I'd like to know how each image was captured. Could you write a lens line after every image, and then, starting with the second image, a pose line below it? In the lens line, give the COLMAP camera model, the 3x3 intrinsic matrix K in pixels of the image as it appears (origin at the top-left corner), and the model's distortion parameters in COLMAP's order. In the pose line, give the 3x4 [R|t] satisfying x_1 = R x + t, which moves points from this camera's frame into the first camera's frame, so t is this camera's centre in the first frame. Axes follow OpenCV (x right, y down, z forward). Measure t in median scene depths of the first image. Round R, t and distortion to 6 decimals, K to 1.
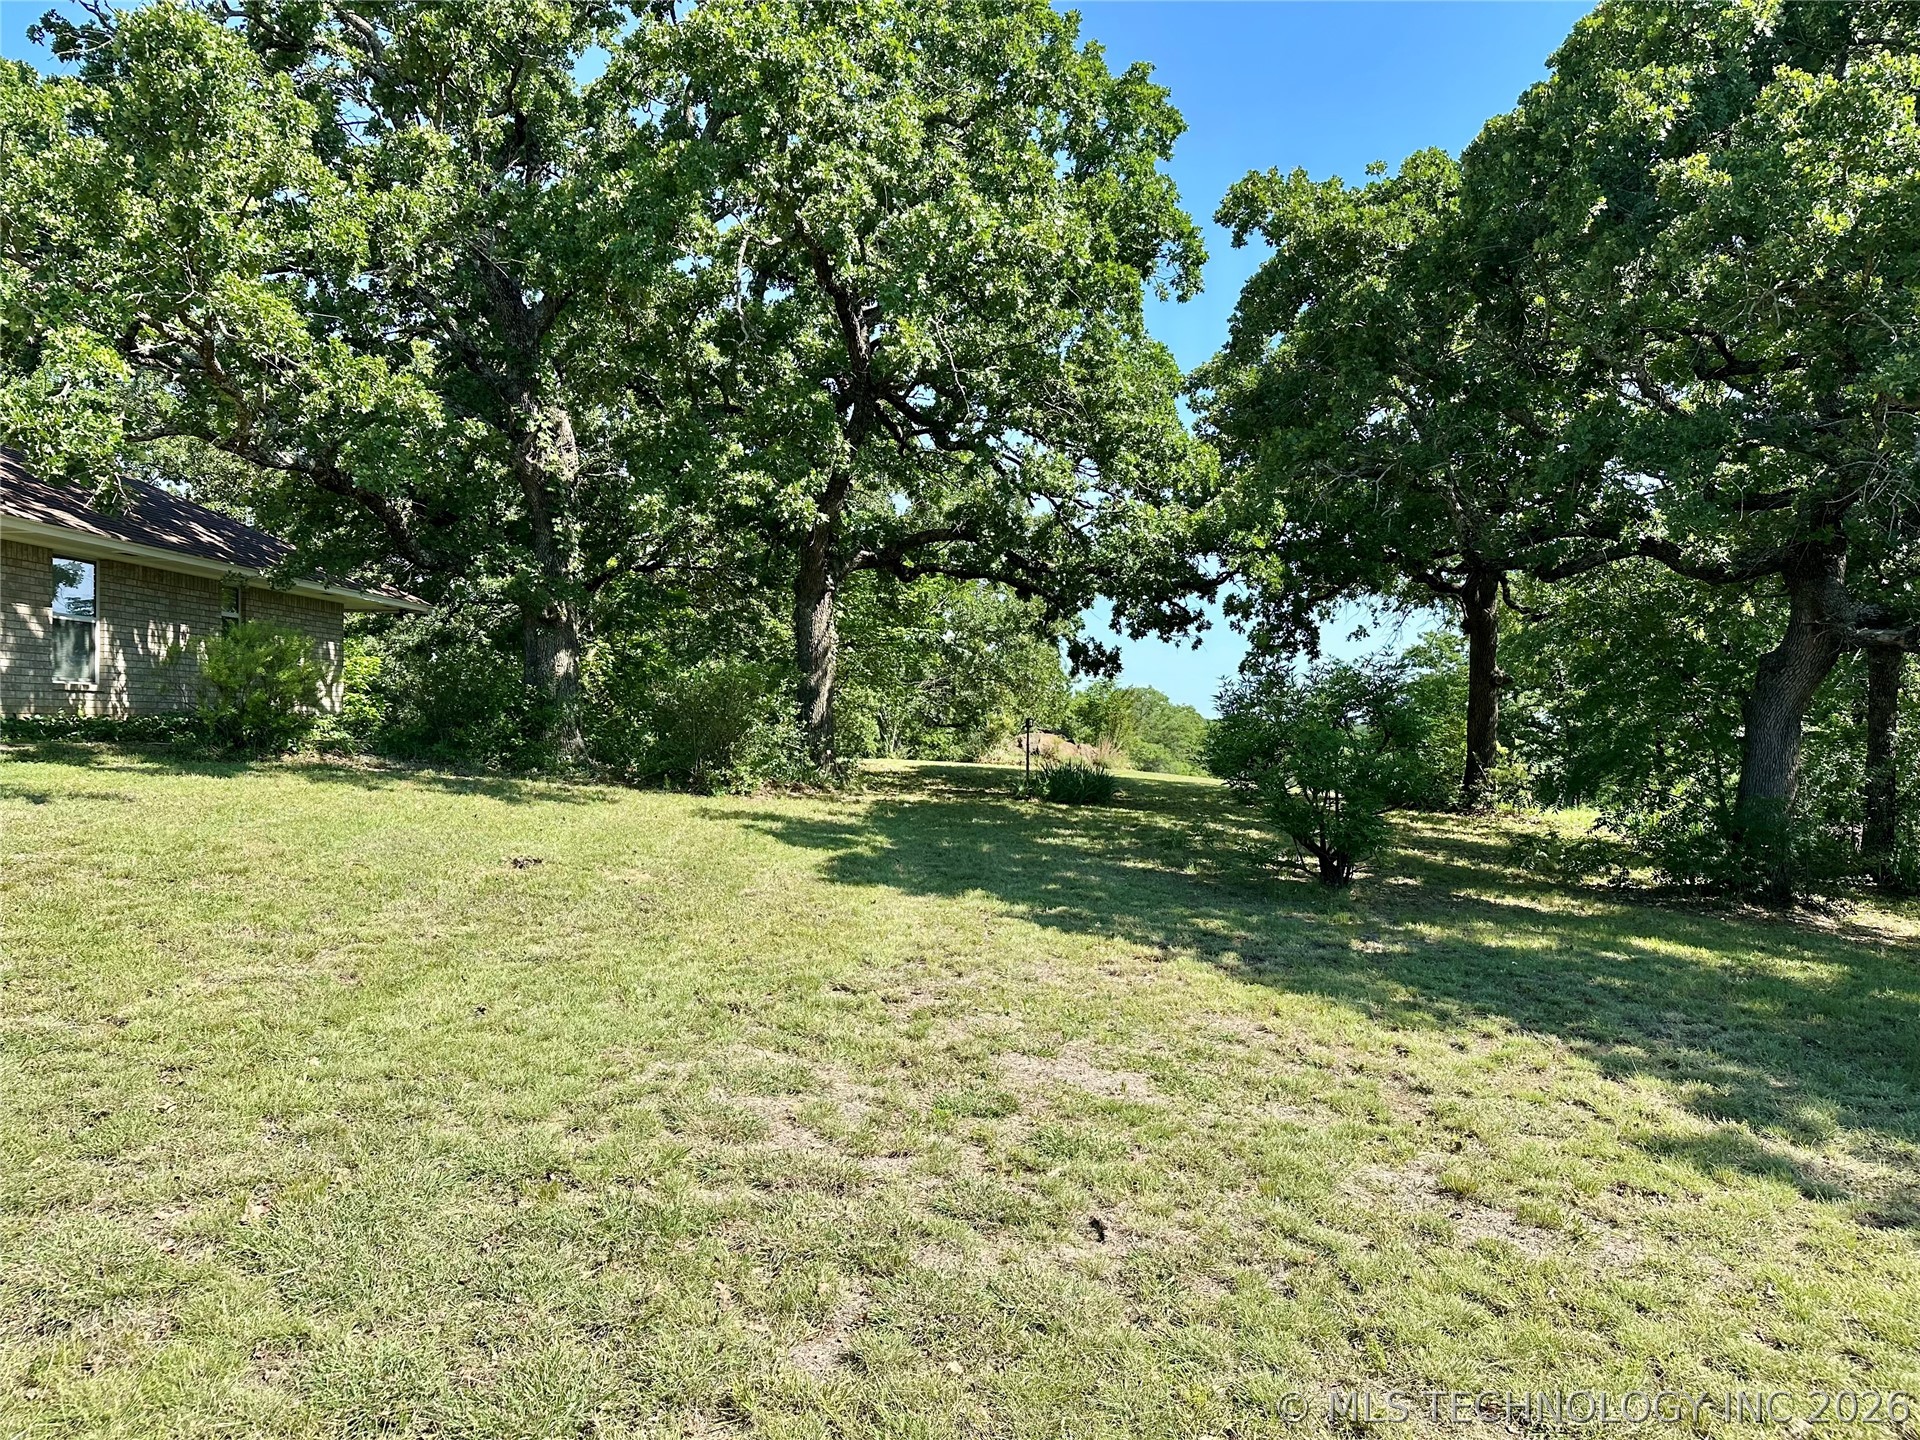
lens RADIAL K [[1352.3, 0, 951.4], [0, 1352.3, 725.9], [0, 0, 1]] dist [0.073068, -0.118761]
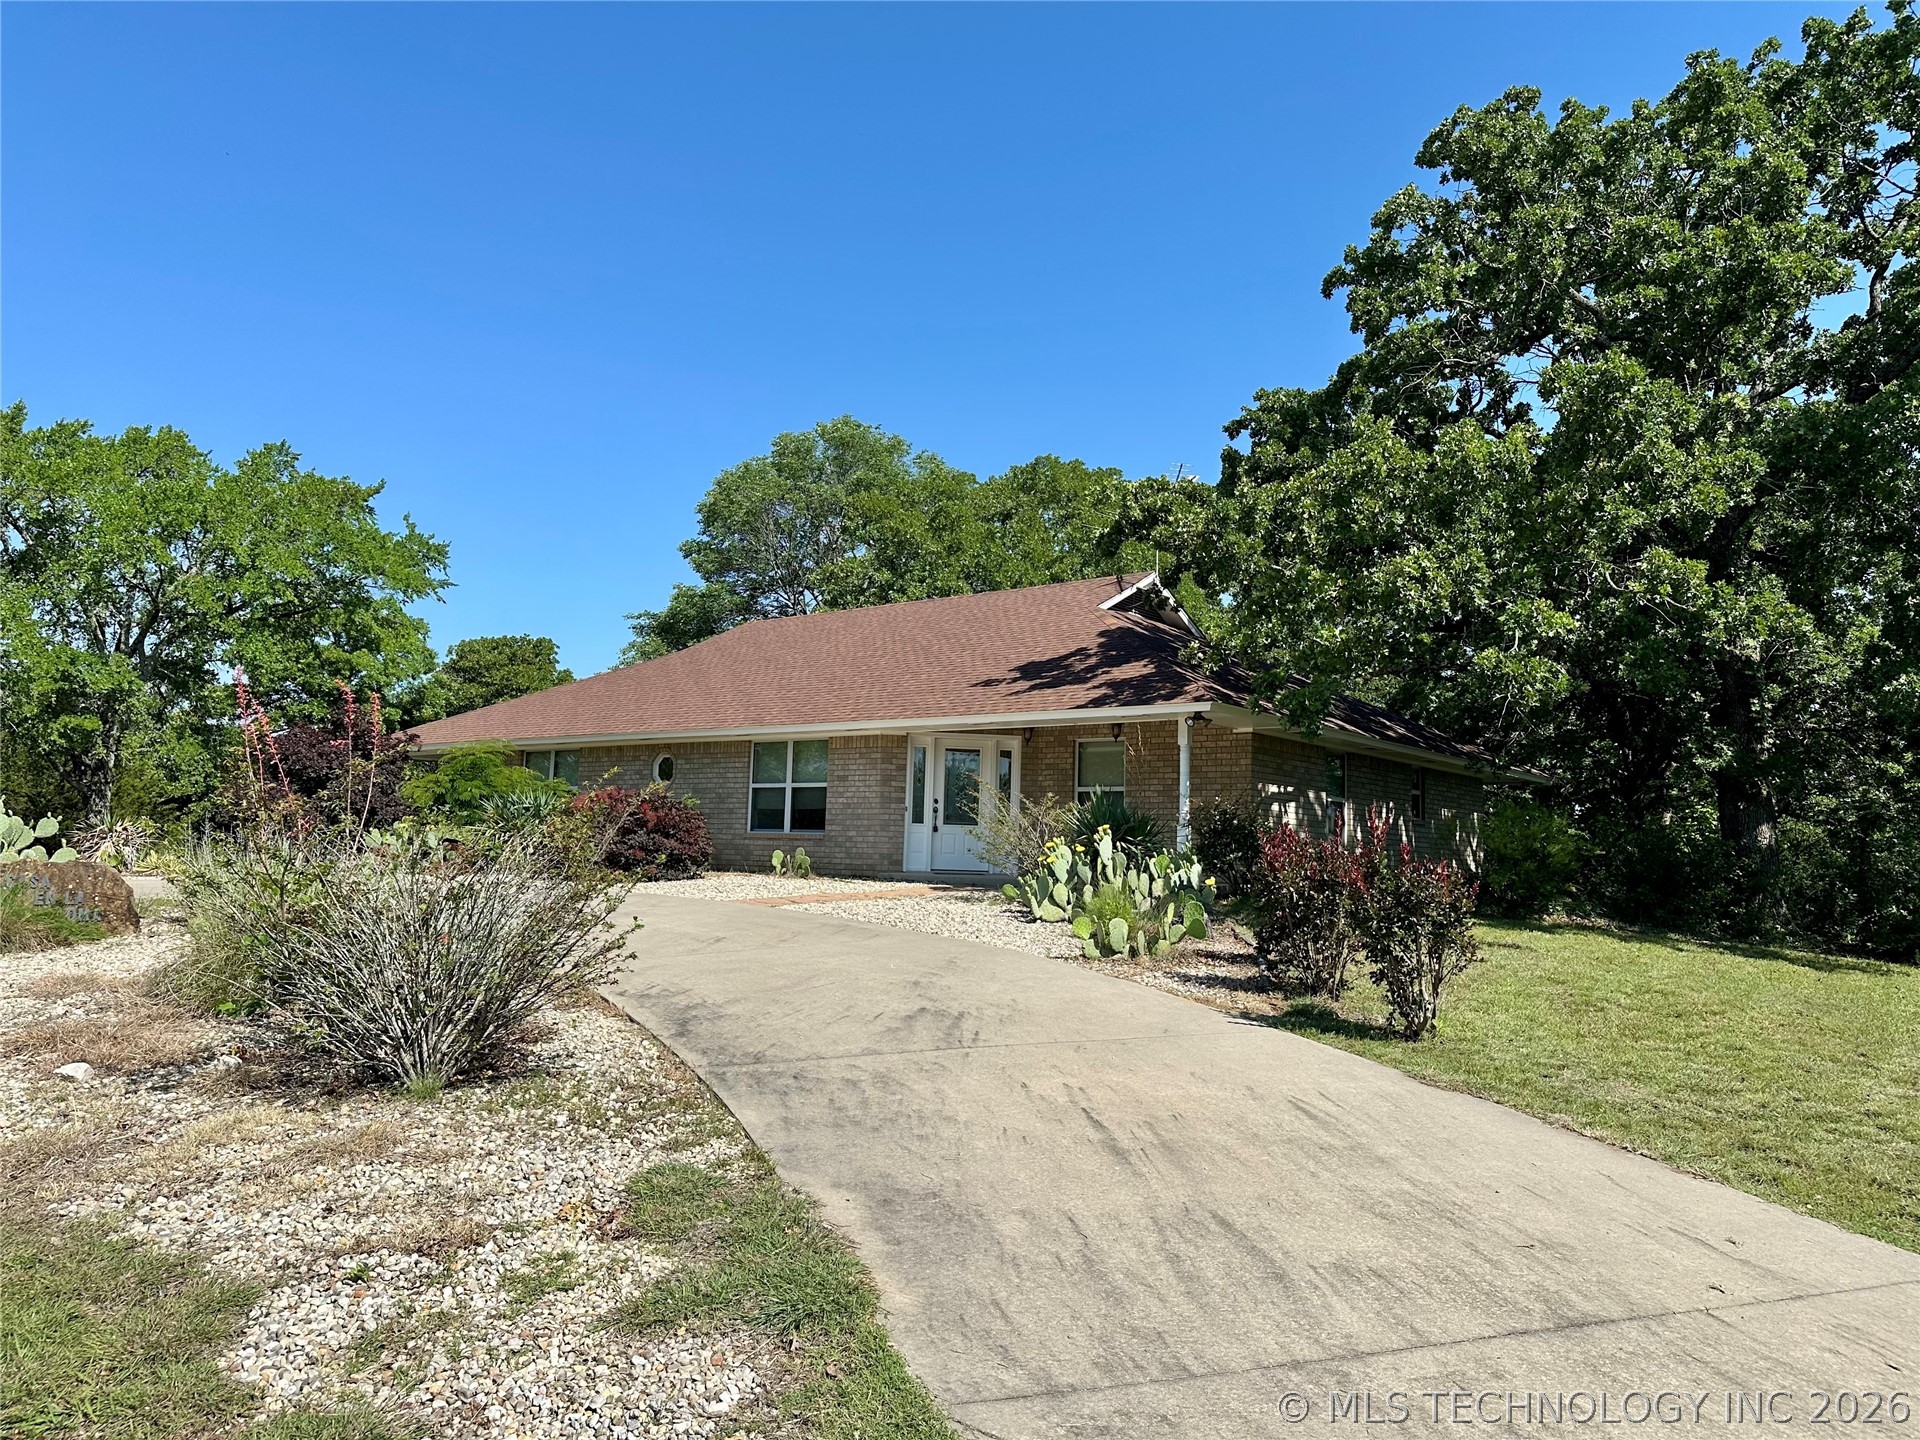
lens RADIAL K [[1352.3, 0, 951.4], [0, 1352.3, 725.9], [0, 0, 1]] dist [0.073068, -0.118761]
pose [[0.794979, -0.042623, -0.605138, -0.189549], [-0.026430, 0.994148, -0.104745, -0.005577], [0.606062, 0.099264, 0.789200, -0.277993]]
